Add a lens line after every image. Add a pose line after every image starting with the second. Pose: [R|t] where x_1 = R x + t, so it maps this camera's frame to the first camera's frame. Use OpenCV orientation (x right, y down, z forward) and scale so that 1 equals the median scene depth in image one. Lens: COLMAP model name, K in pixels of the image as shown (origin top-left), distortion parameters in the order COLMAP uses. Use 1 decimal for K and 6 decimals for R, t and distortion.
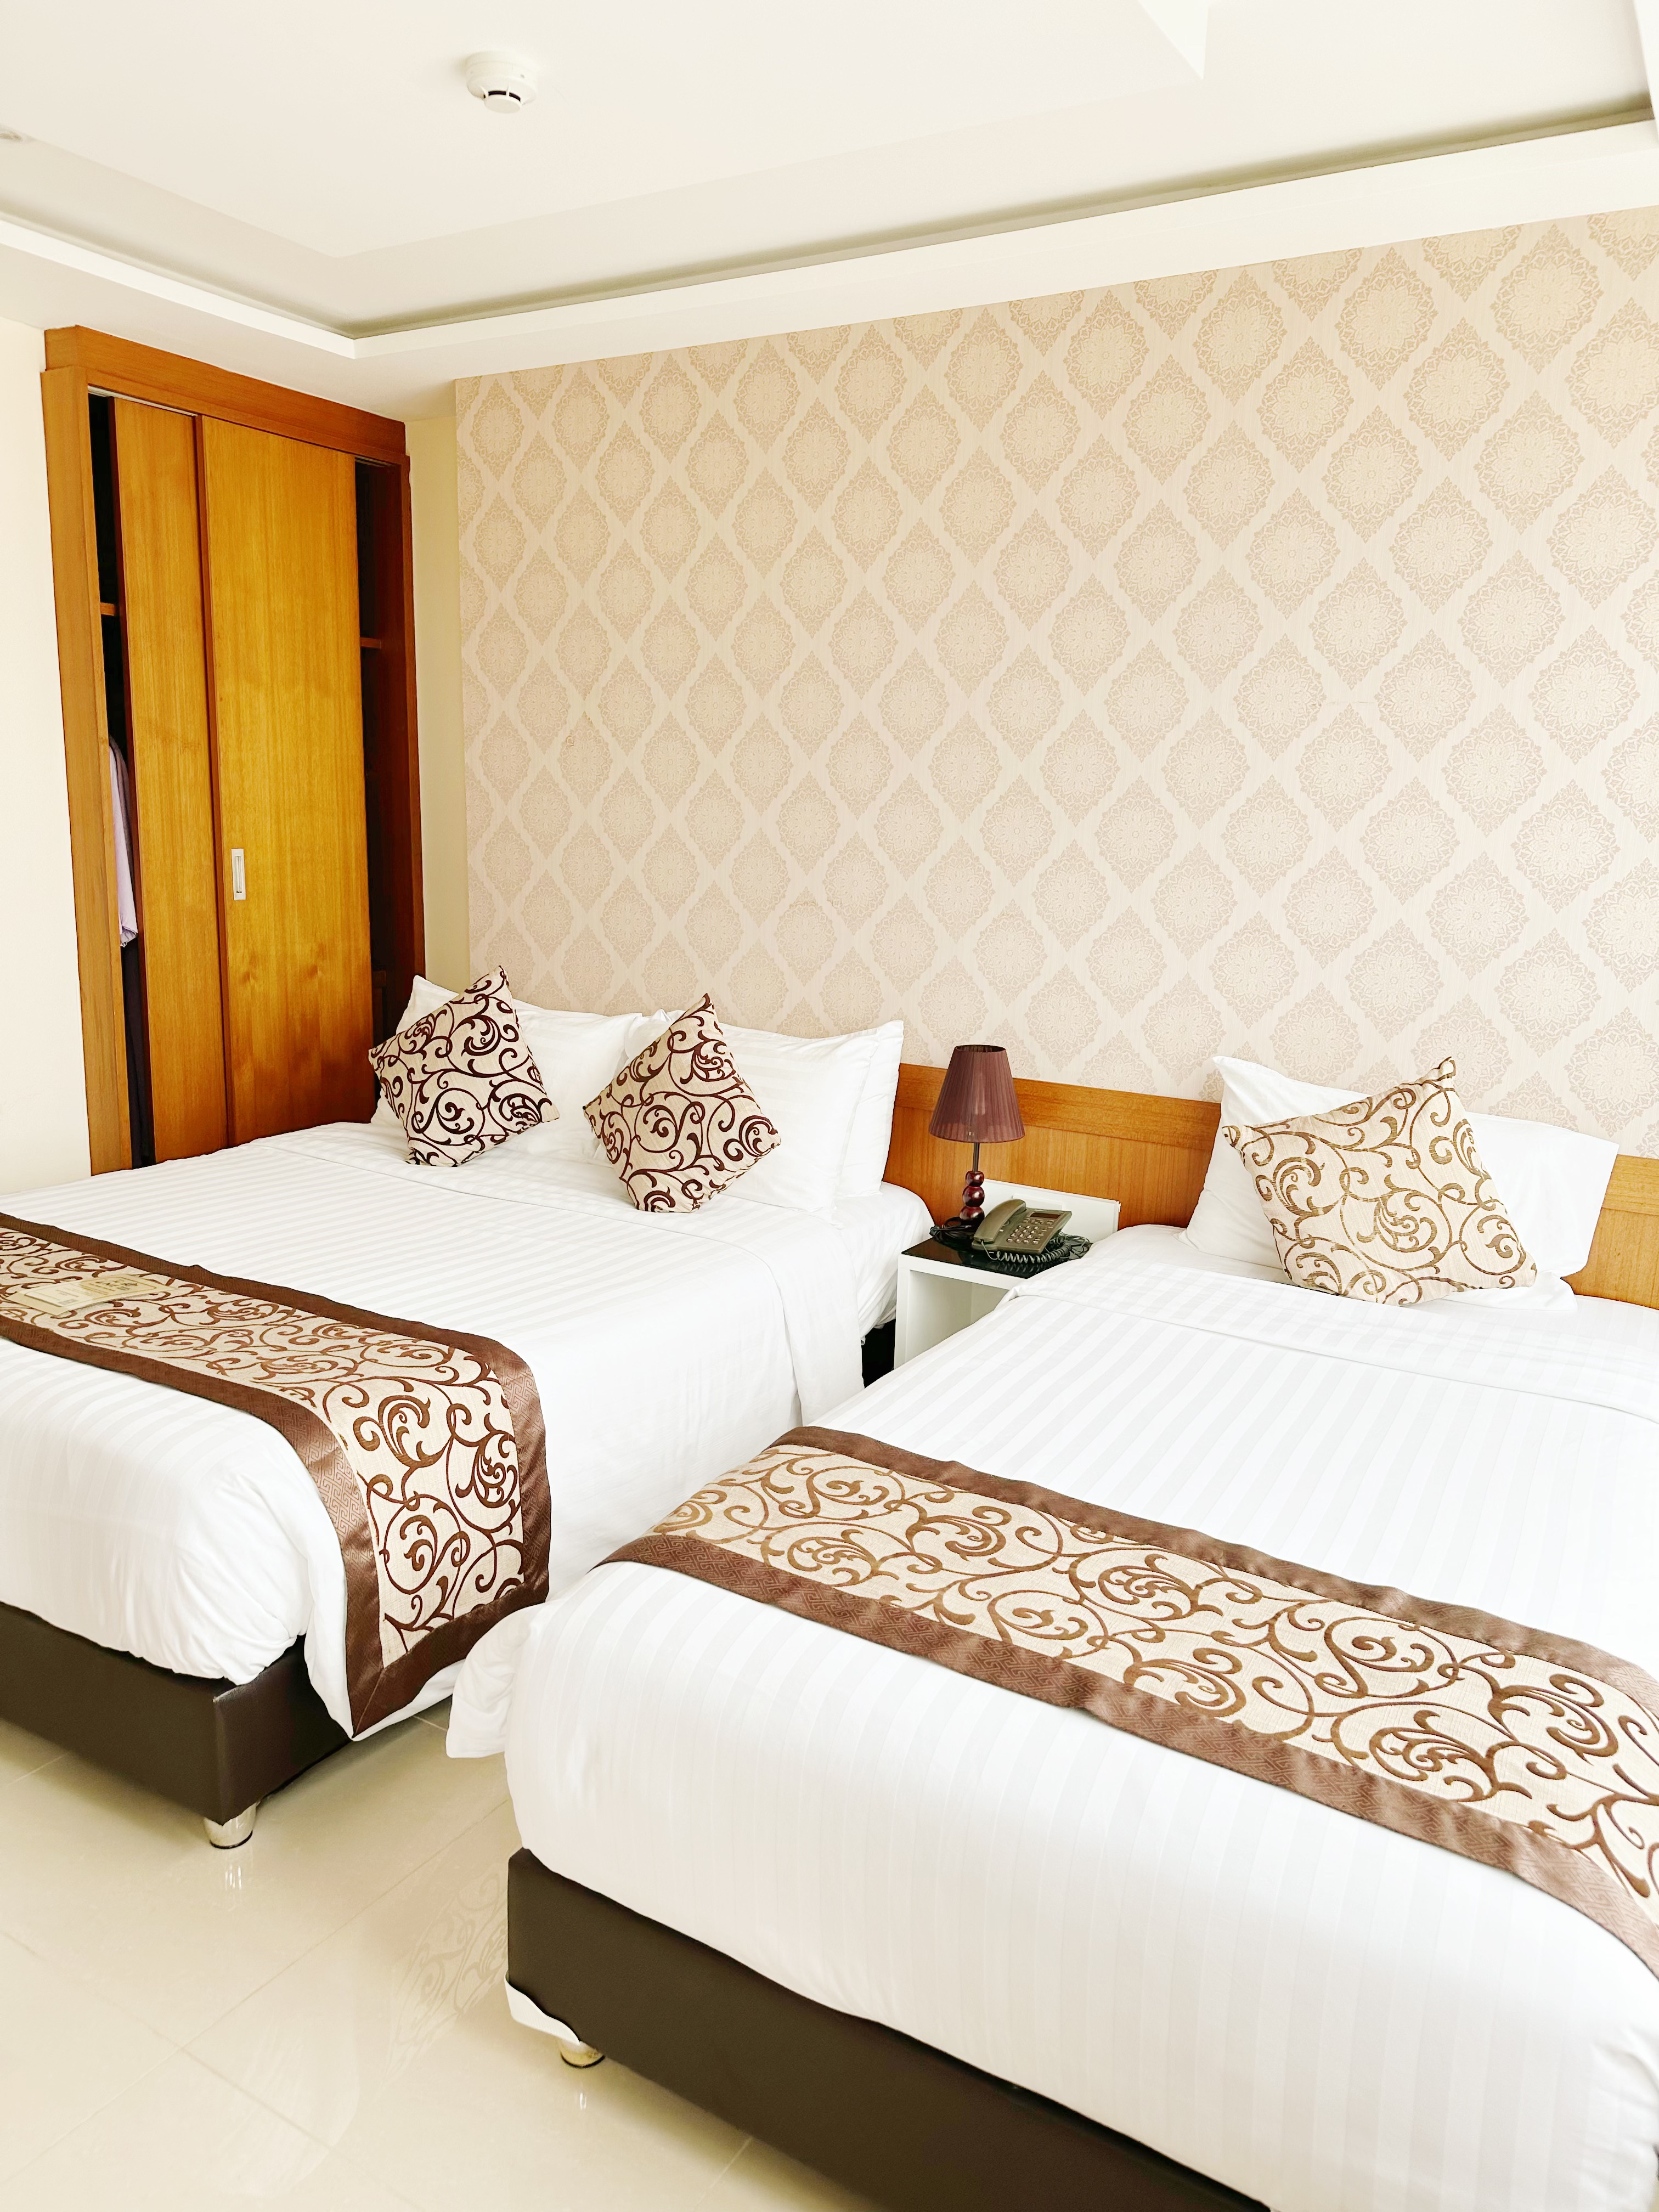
lens RADIAL K [[1532.1, 0, 828.8], [0, 1532.1, 1125.9], [0, 0, 1]] dist [0.010299, -0.001970]
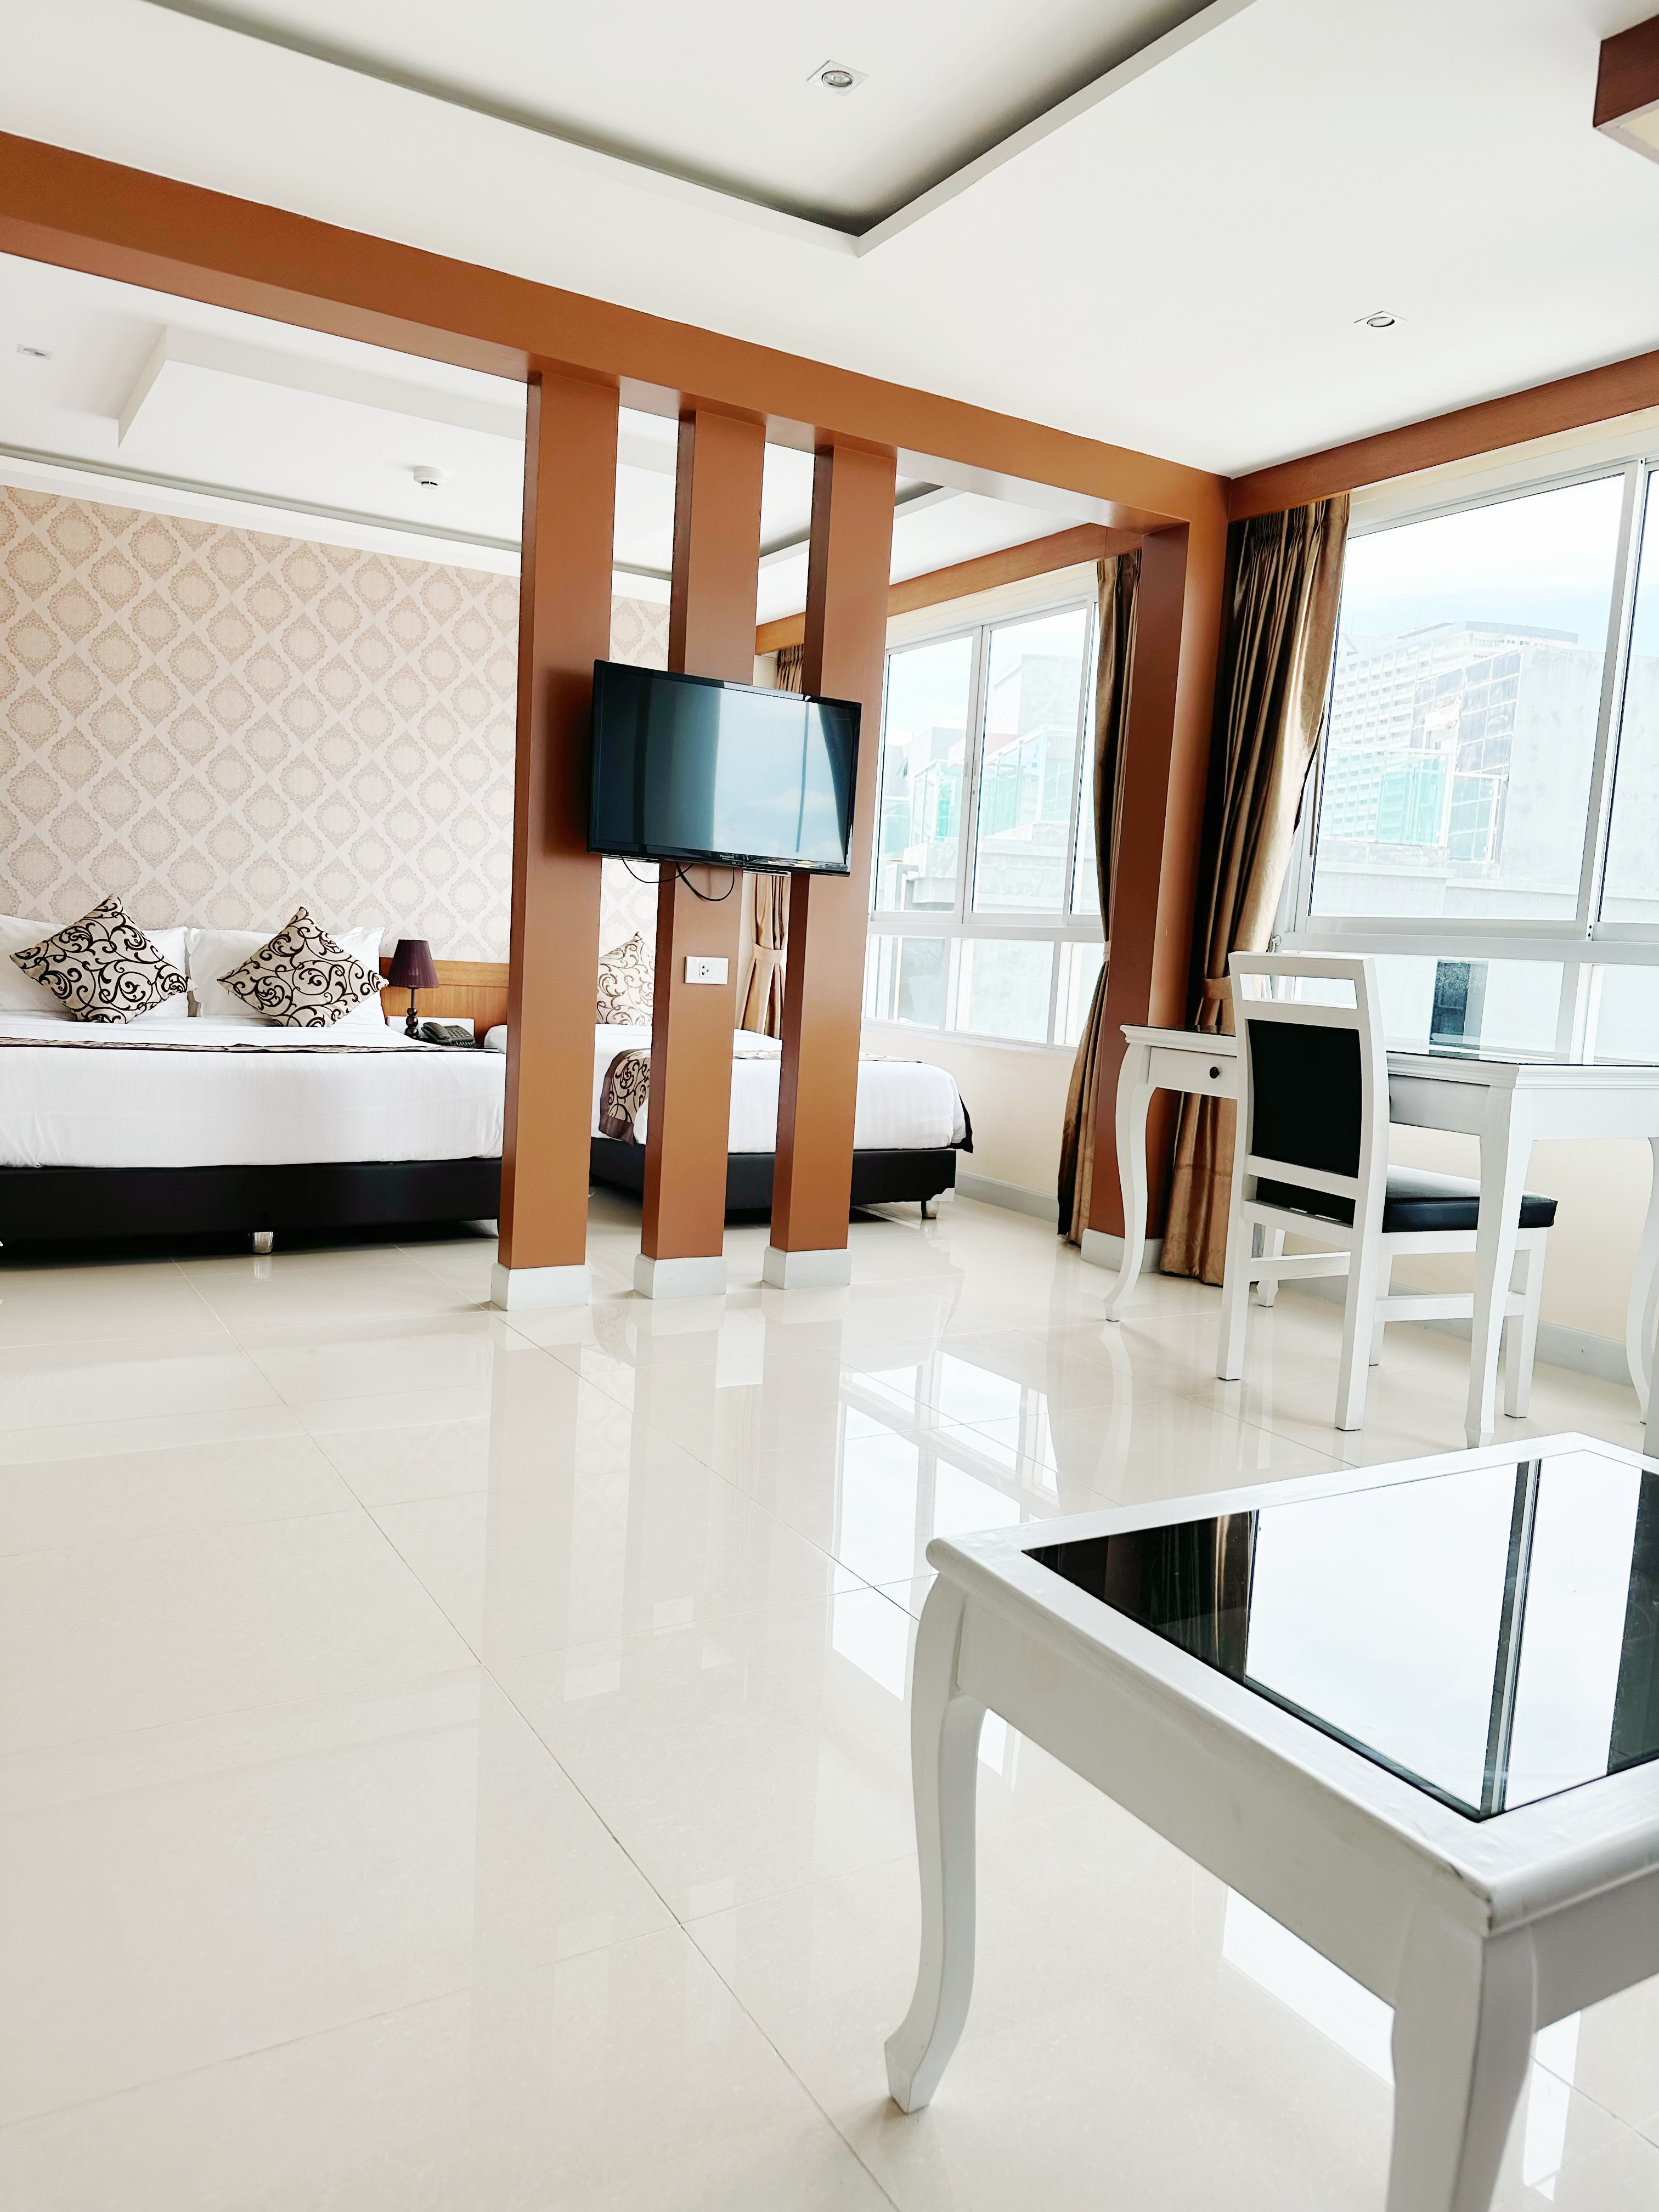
lens RADIAL K [[1532.1, 0, 830.4], [0, 1532.1, 1109.9], [0, 0, 1]] dist [0.010299, -0.001970]
pose [[0.482001, -0.097345, 0.870746, -1.330430], [0.132561, 0.990471, 0.037350, 0.155591], [-0.866085, 0.097424, 0.490312, -0.351992]]
